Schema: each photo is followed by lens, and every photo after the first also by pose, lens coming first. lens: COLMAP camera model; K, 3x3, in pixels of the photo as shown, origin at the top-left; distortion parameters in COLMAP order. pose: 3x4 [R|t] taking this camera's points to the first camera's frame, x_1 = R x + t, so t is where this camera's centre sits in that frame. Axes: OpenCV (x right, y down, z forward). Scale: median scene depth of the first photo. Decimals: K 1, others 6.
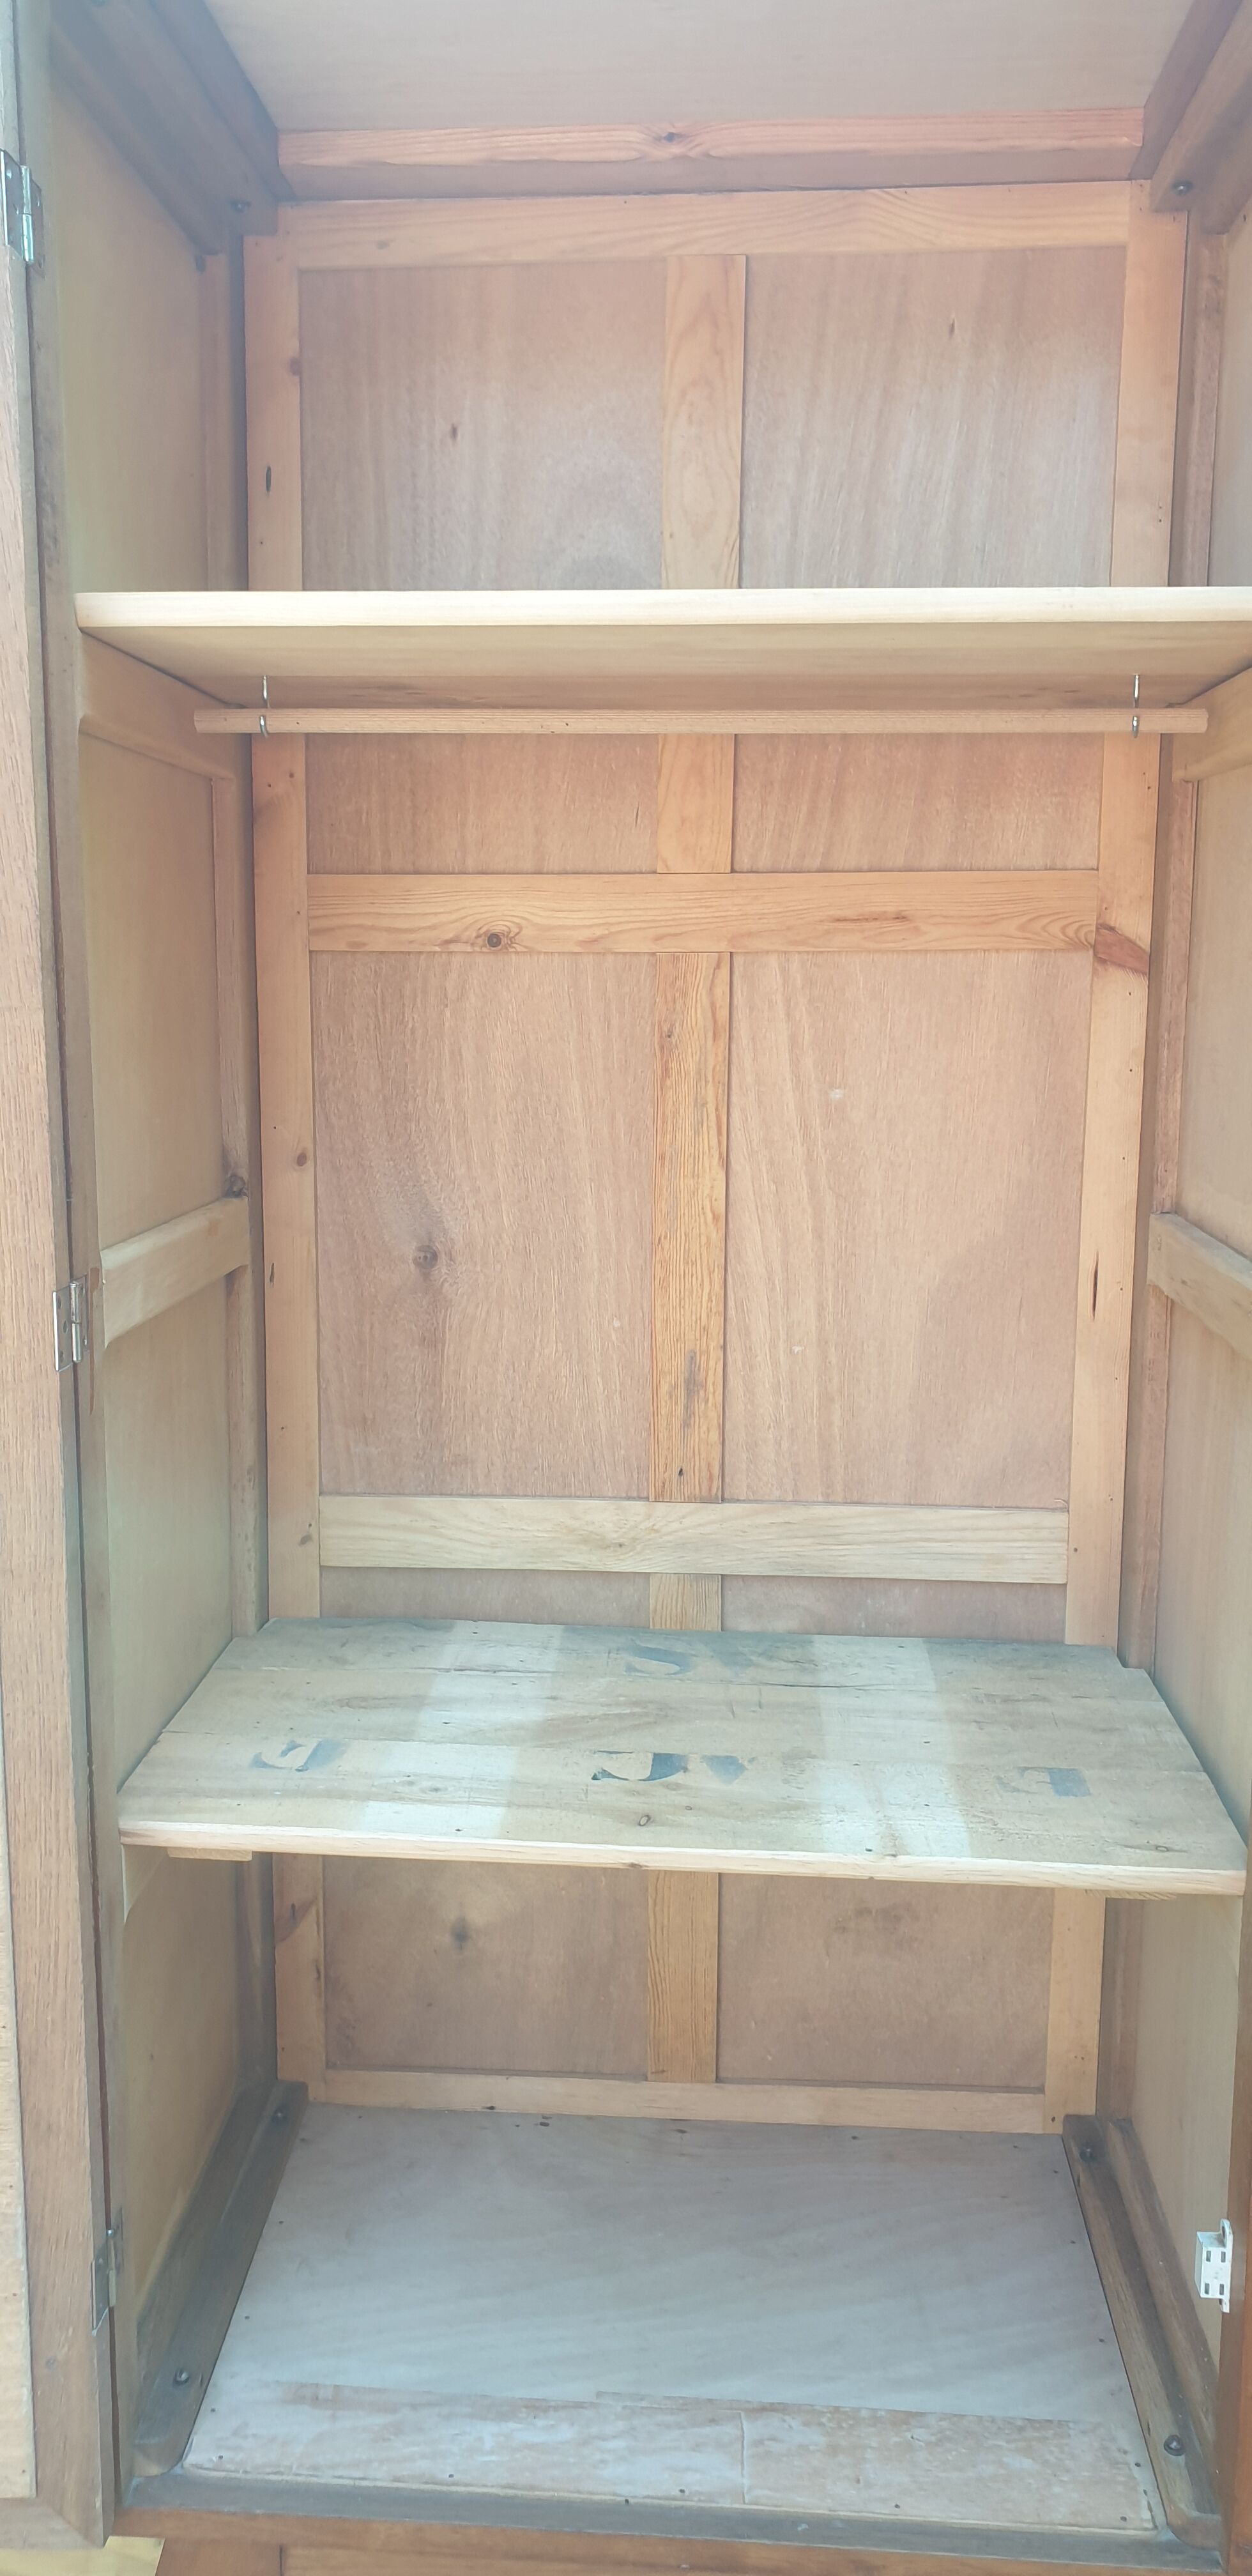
lens RADIAL K [[2060.8, 0, 617.0], [0, 2060.8, 1288.5], [0, 0, 1]] dist [0.016764, -0.063632]
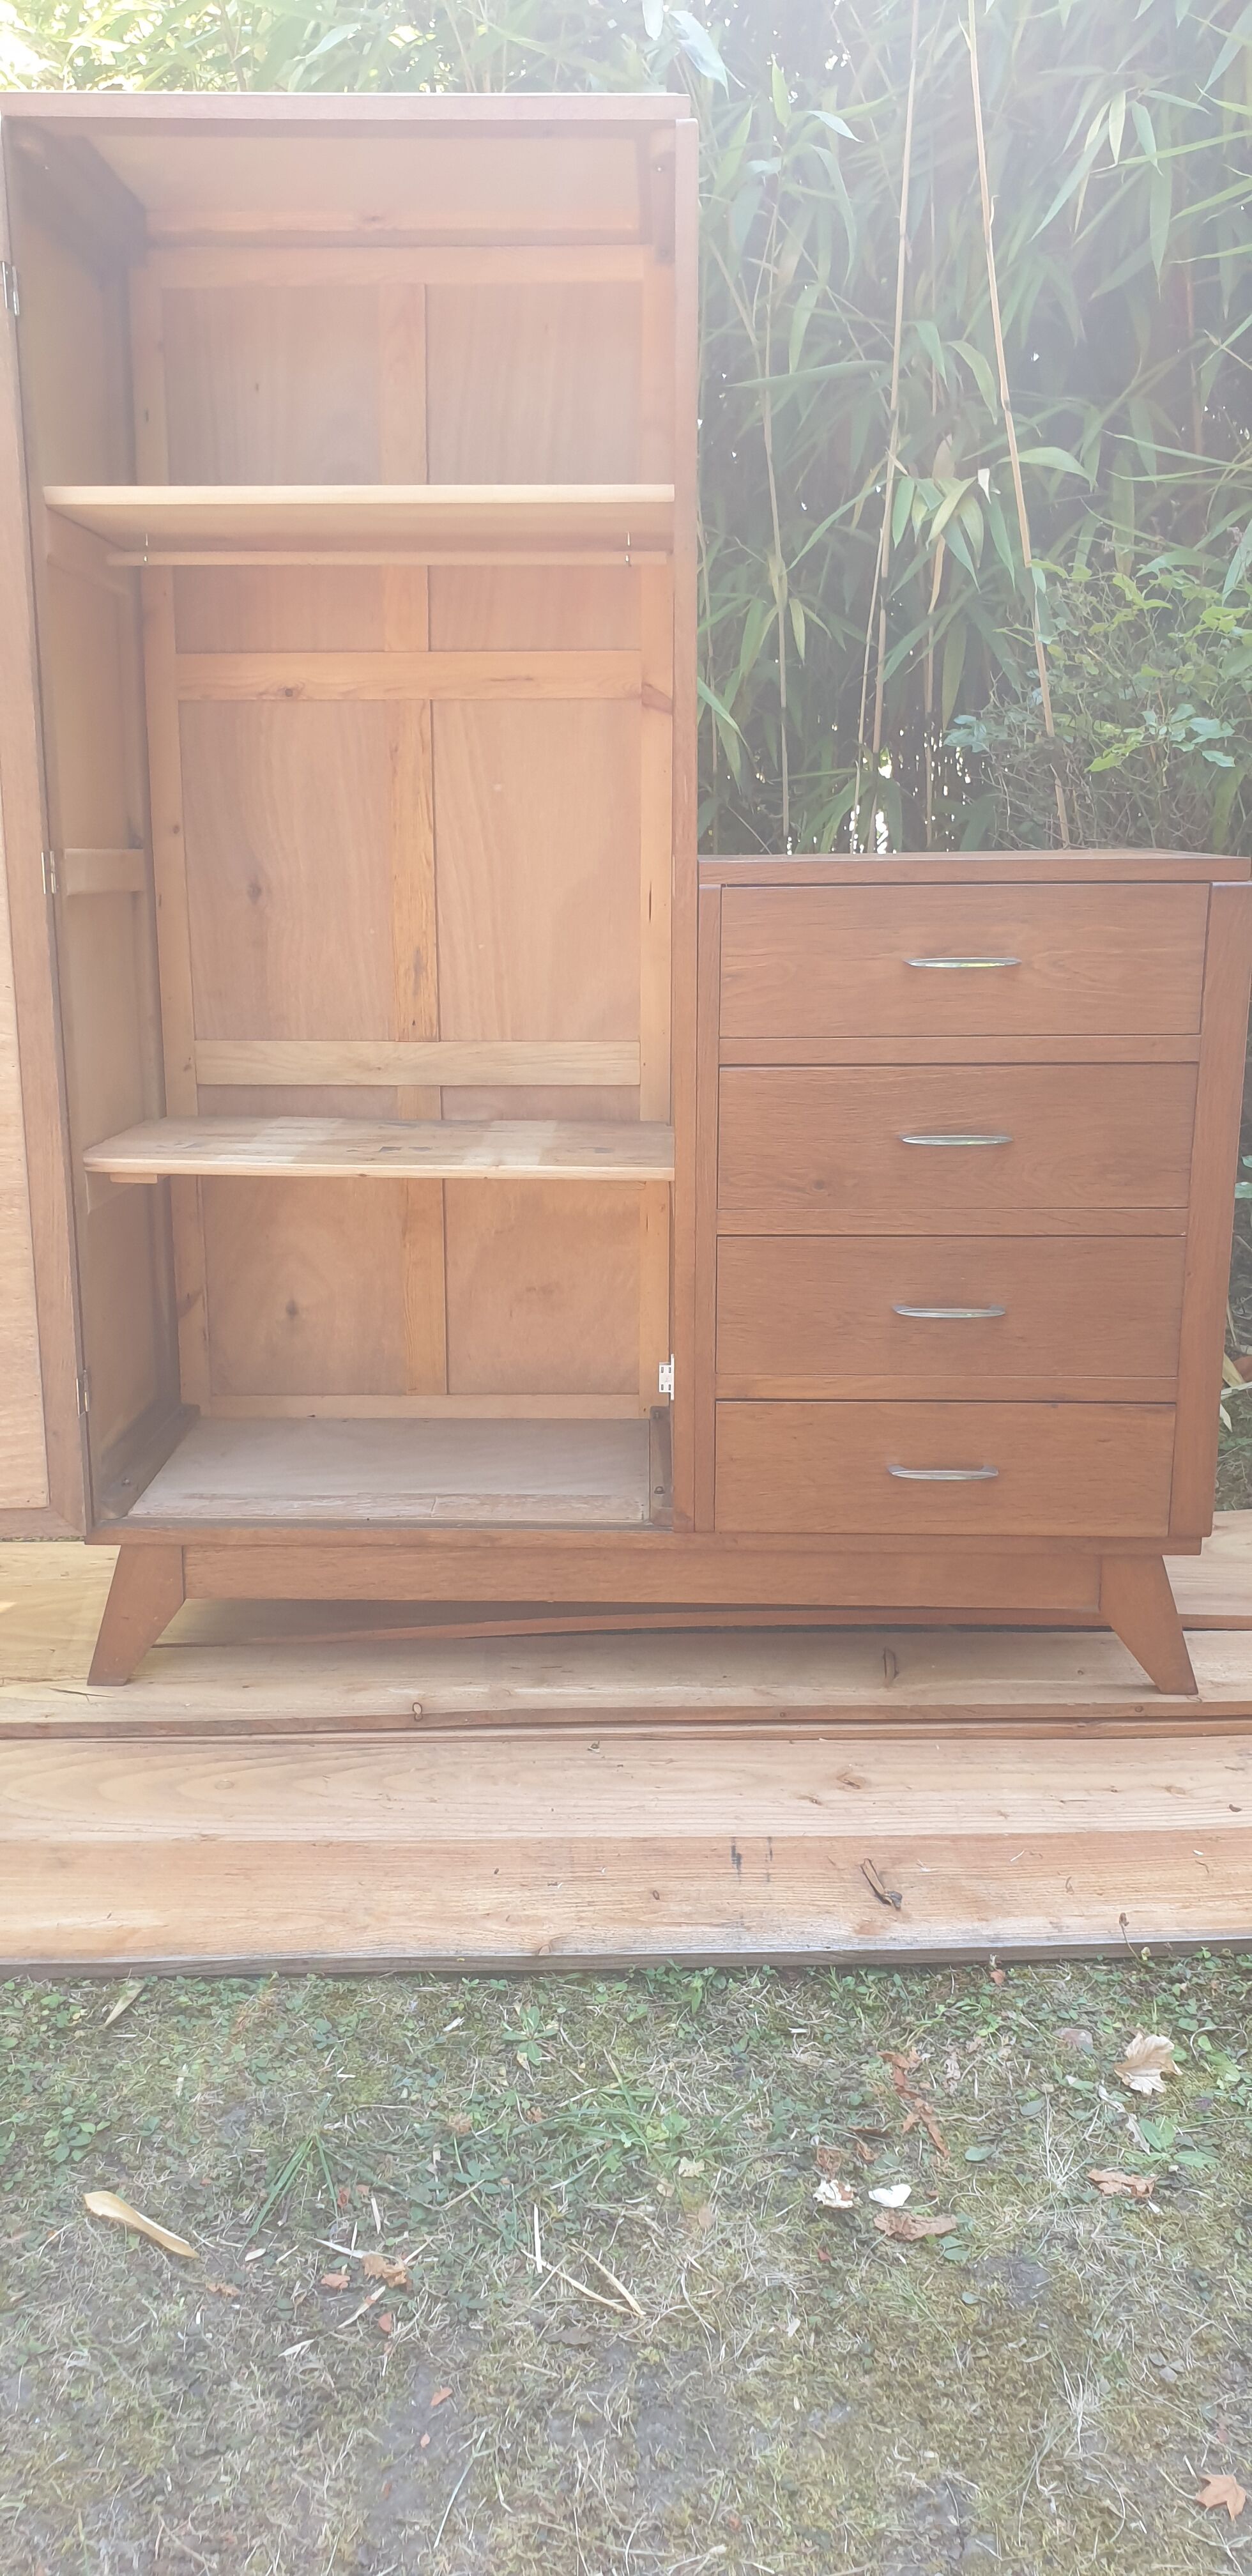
lens RADIAL K [[2060.8, 0, 649.1], [0, 2060.8, 1295.5], [0, 0, 1]] dist [0.016764, -0.063632]
pose [[0.997993, -0.016413, 0.061162, 0.120384], [0.011964, 0.997303, 0.072410, 0.199333], [-0.062185, -0.071533, 0.995498, -0.713191]]
